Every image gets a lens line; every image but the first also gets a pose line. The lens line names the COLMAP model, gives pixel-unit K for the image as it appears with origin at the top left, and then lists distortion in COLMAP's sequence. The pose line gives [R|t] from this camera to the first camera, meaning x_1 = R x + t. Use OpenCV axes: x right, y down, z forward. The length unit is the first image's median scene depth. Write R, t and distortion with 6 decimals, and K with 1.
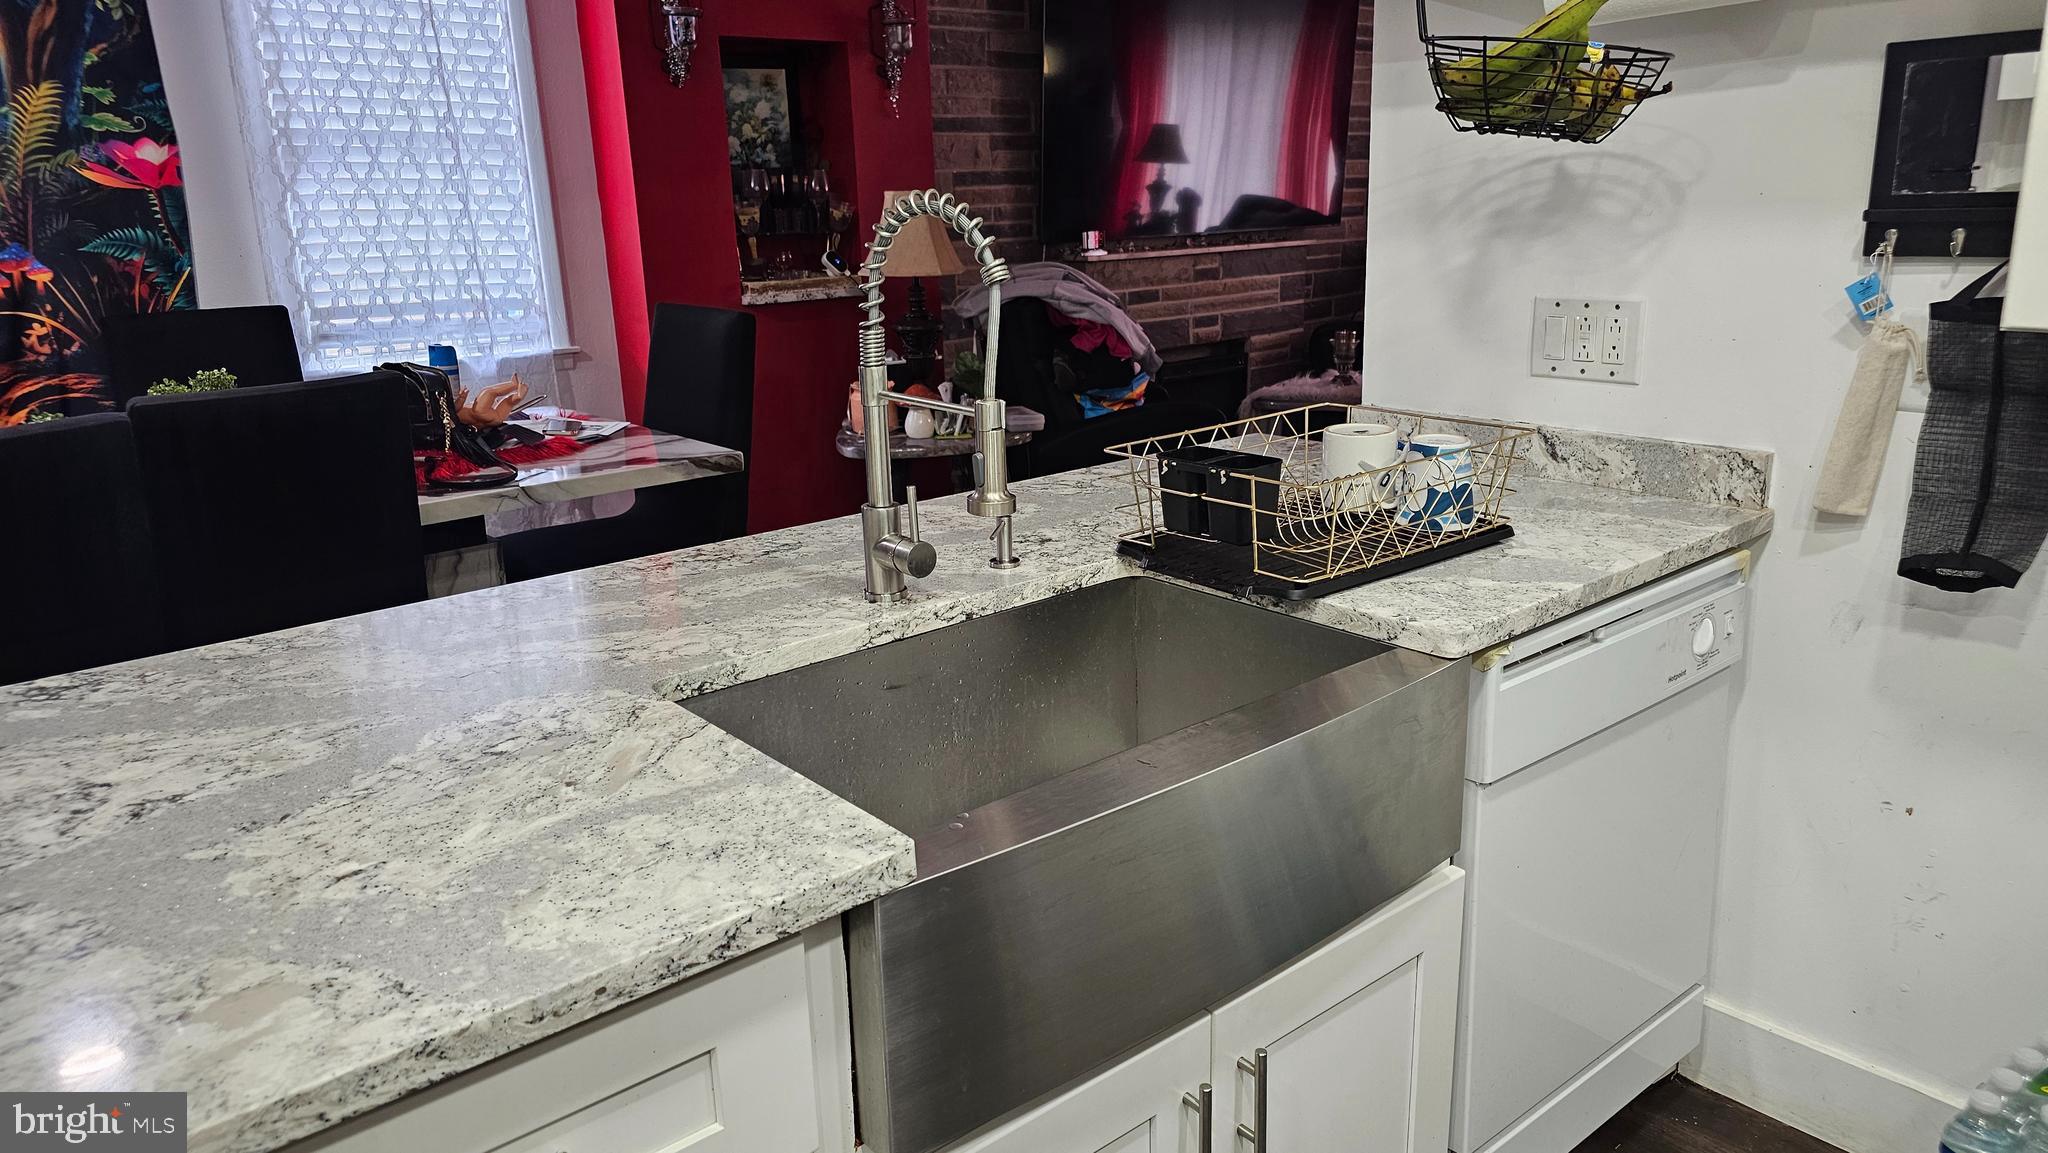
lens RADIAL K [[1389.9, 0, 1018.3], [0, 1389.9, 574.3], [0, 0, 1]] dist [0.012621, 0.005546]
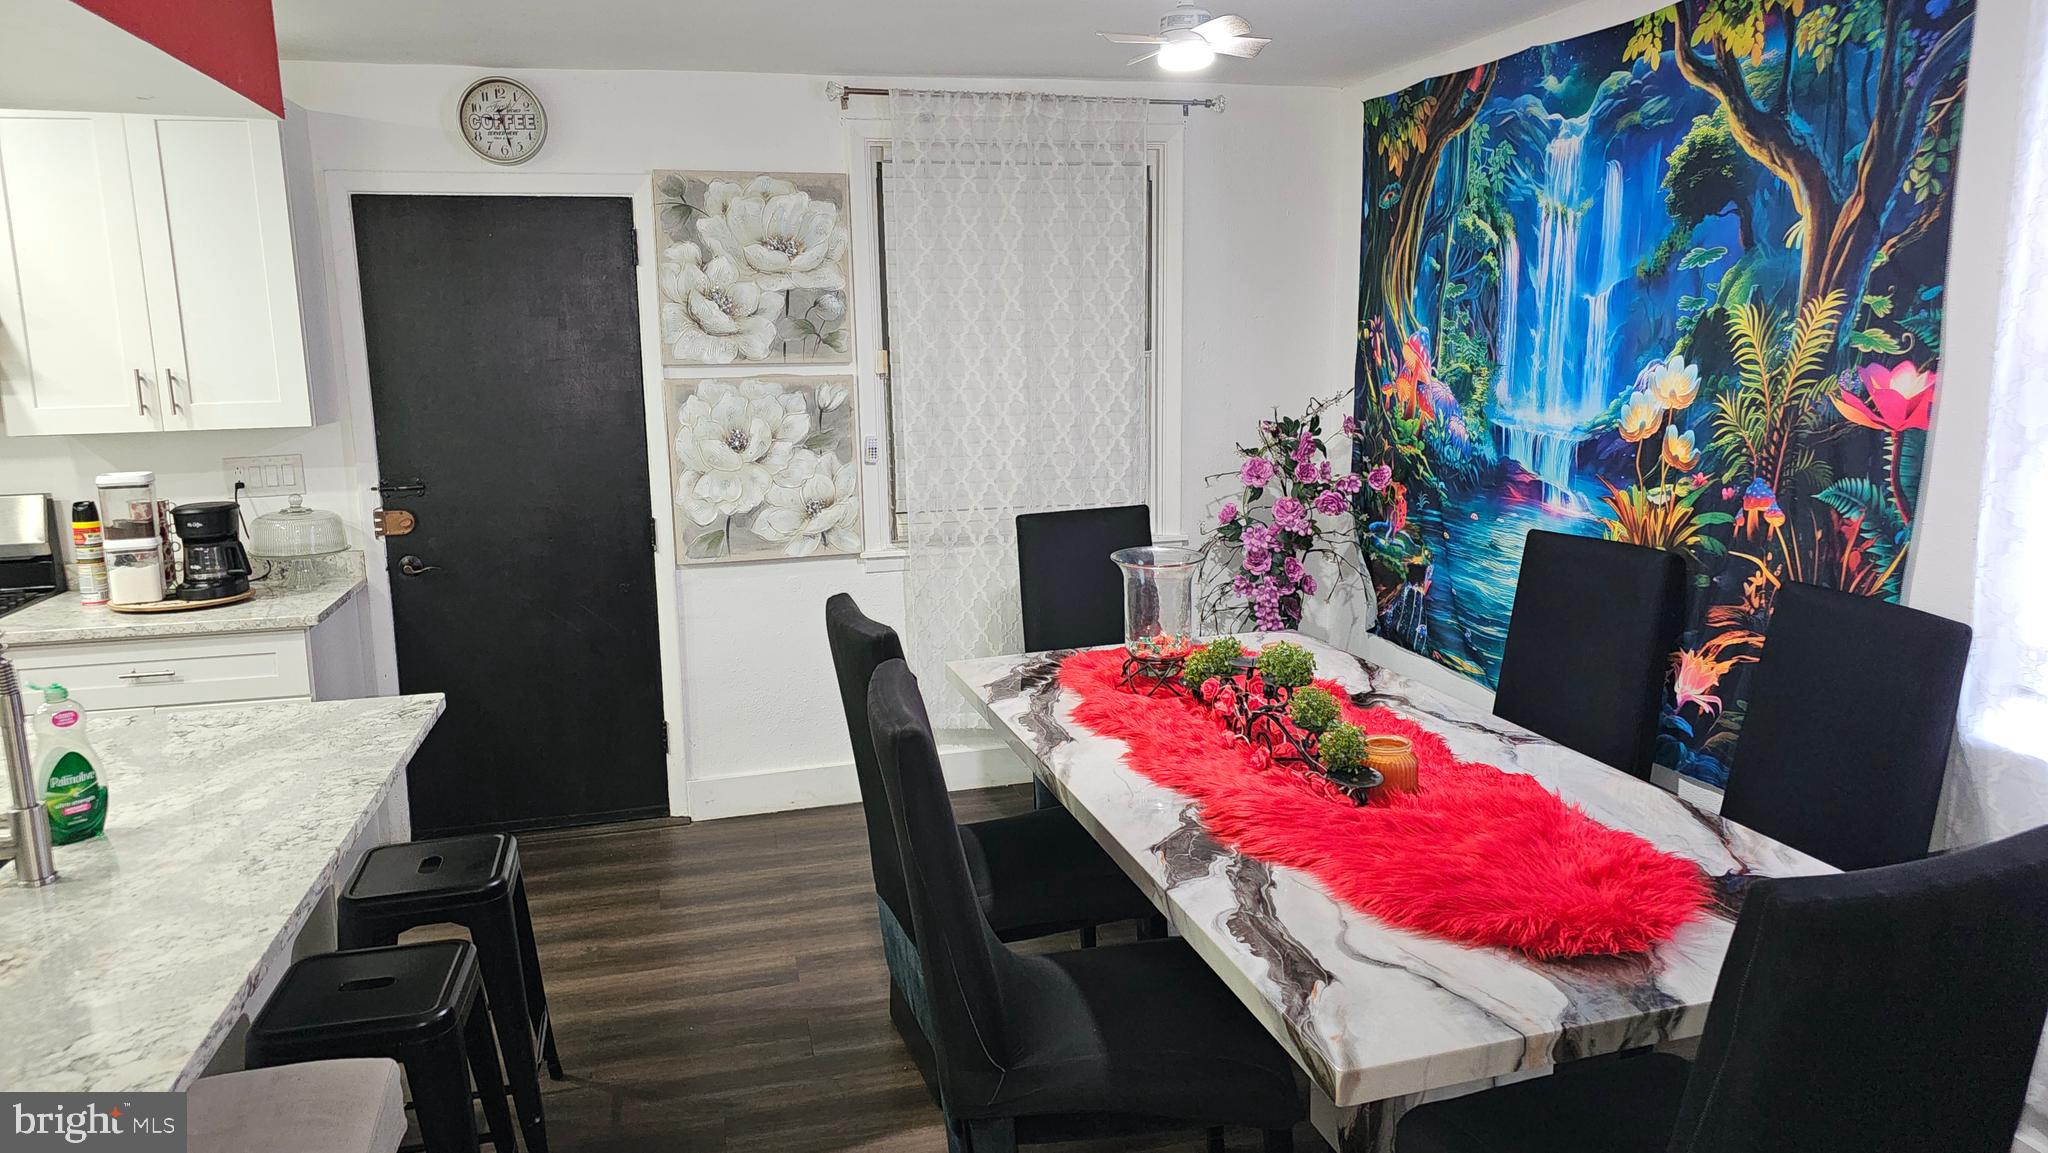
lens RADIAL K [[1389.9, 0, 1017.3], [0, 1389.9, 575.4], [0, 0, 1]] dist [0.012621, 0.005546]
pose [[-0.462905, 0.200525, -0.863428, 0.228532], [-0.206427, 0.922907, 0.325010, -0.357940], [0.862036, 0.328684, -0.385824, 0.942738]]
